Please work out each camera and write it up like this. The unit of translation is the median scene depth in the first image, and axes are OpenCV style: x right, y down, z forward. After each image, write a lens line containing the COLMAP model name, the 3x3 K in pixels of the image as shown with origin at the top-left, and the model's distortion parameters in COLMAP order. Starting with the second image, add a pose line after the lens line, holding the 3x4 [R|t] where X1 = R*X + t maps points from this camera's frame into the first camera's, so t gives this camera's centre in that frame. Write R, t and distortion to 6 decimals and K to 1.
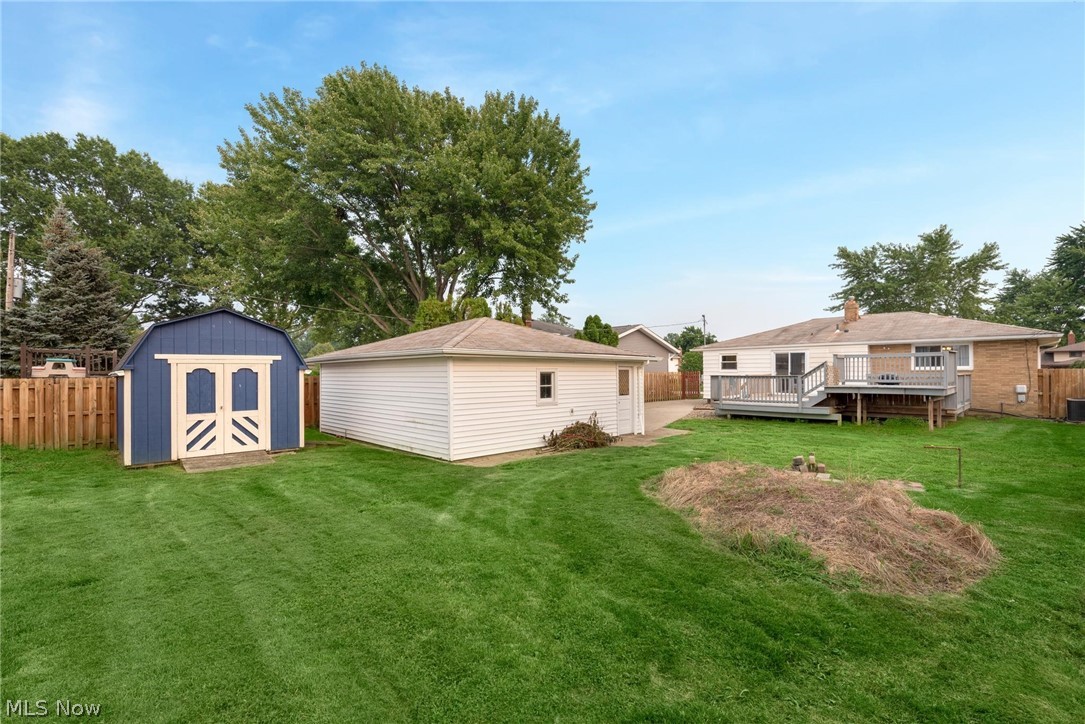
lens RADIAL K [[515.9, 0, 542.6], [0, 515.9, 362.7], [0, 0, 1]] dist [-0.002285, -0.000338]
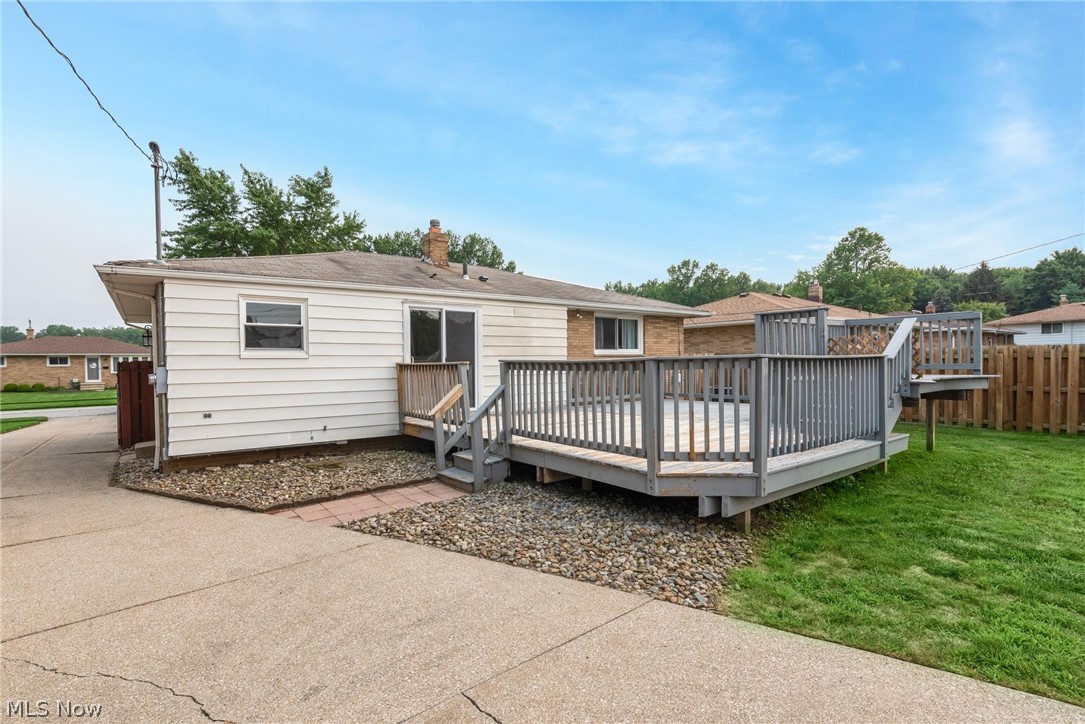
lens RADIAL K [[515.9, 0, 542.9], [0, 515.9, 365.8], [0, 0, 1]] dist [-0.002285, -0.000338]
pose [[0.117734, -0.003913, 0.993037, 0.125633], [0.001575, 0.999992, 0.003754, 0.034984], [-0.993044, 0.001122, 0.117739, 1.291826]]
